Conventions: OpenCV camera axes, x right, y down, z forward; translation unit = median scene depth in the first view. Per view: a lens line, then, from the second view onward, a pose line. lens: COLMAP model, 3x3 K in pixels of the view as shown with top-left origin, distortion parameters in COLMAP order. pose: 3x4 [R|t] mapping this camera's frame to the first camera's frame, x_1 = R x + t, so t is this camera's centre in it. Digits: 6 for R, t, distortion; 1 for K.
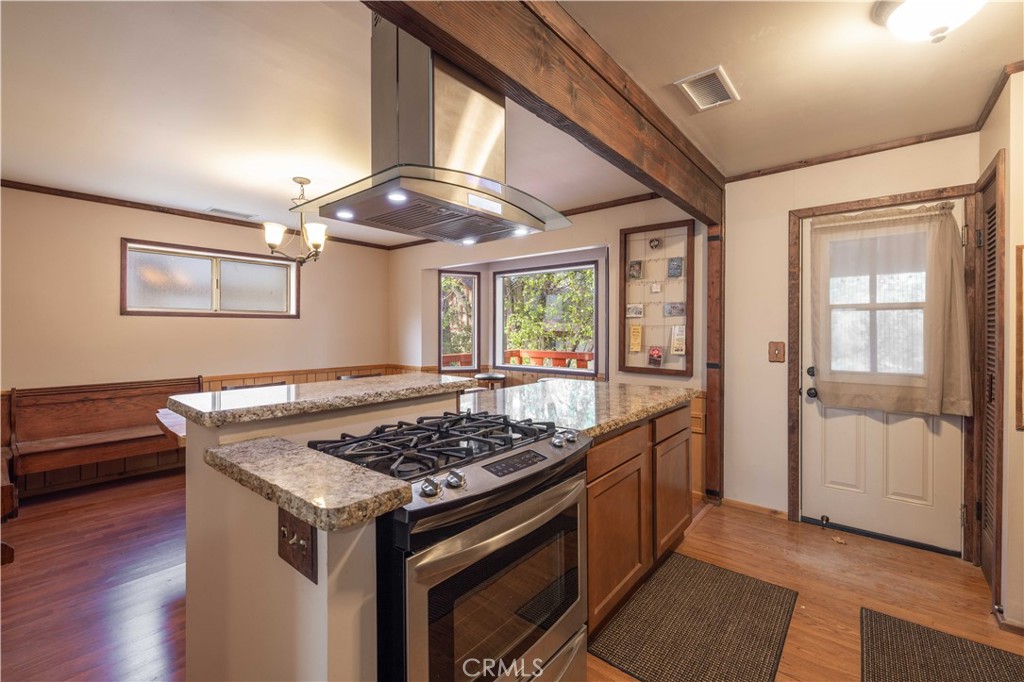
lens RADIAL K [[437.9, 0, 512.1], [0, 437.9, 331.6], [0, 0, 1]] dist [-0.002381, -0.000111]
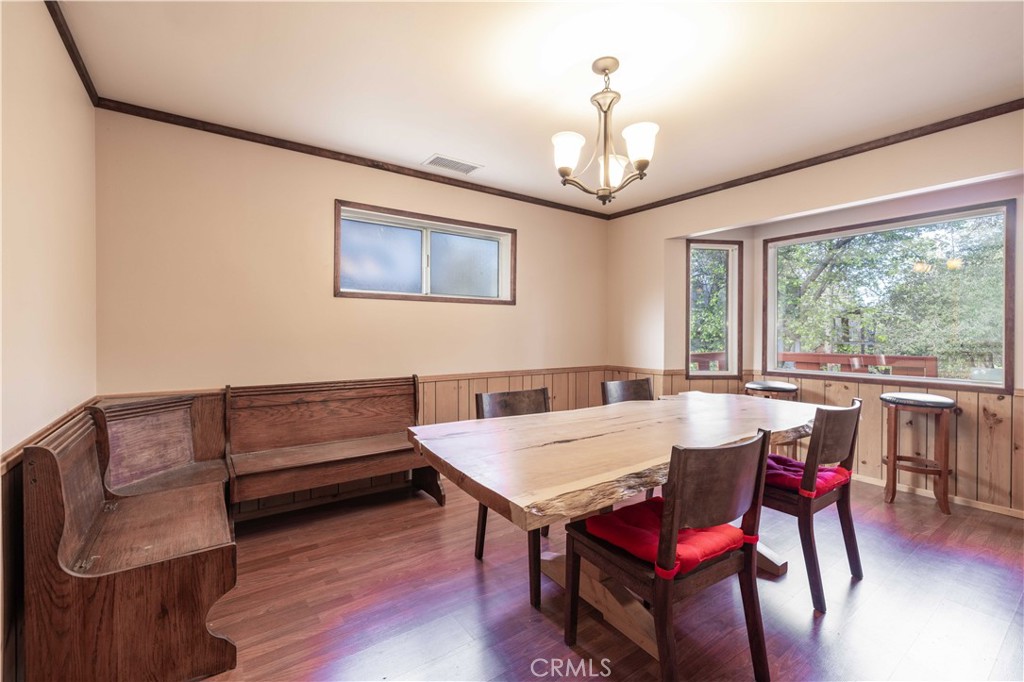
lens RADIAL K [[431.1, 0, 509.8], [0, 431.1, 339.2], [0, 0, 1]] dist [0.000773, 0.000585]
pose [[0.967757, 0.007310, -0.251780, -0.400705], [-0.004871, 0.999935, 0.010312, 0.030927], [0.251839, -0.008753, 0.967730, 0.330460]]
